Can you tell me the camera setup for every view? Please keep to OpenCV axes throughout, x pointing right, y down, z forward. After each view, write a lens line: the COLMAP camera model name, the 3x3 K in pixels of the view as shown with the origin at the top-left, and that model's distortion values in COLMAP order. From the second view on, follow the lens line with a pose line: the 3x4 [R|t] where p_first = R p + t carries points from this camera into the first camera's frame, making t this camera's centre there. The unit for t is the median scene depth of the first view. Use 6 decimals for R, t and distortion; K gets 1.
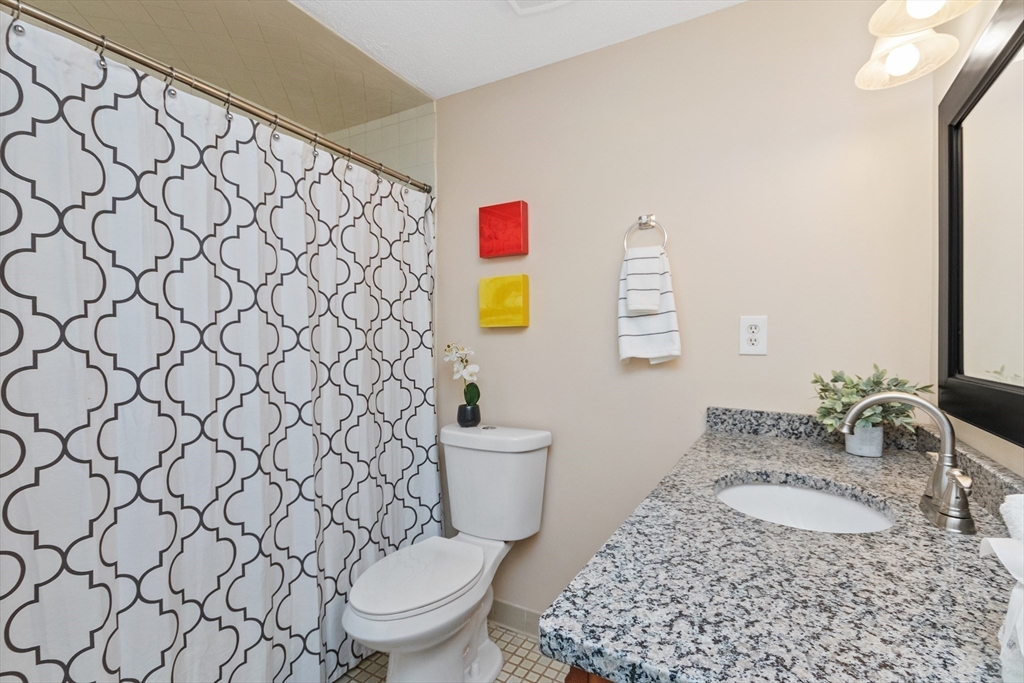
lens RADIAL K [[474.3, 0, 518.0], [0, 474.3, 337.2], [0, 0, 1]] dist [0.010927, 0.000360]
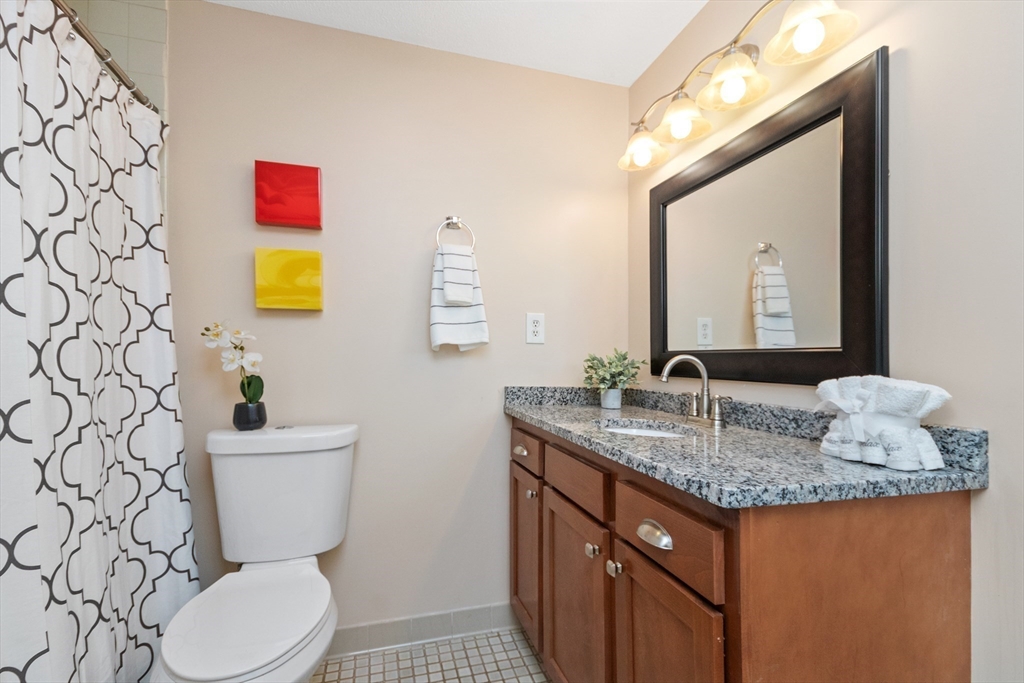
lens RADIAL K [[474.3, 0, 518.0], [0, 474.3, 337.2], [0, 0, 1]] dist [0.010927, 0.000360]
pose [[0.681357, 0.040636, 0.730823, -0.406722], [-0.015440, 0.999033, -0.041155, 0.063105], [-0.731789, 0.016757, 0.681326, 0.138625]]
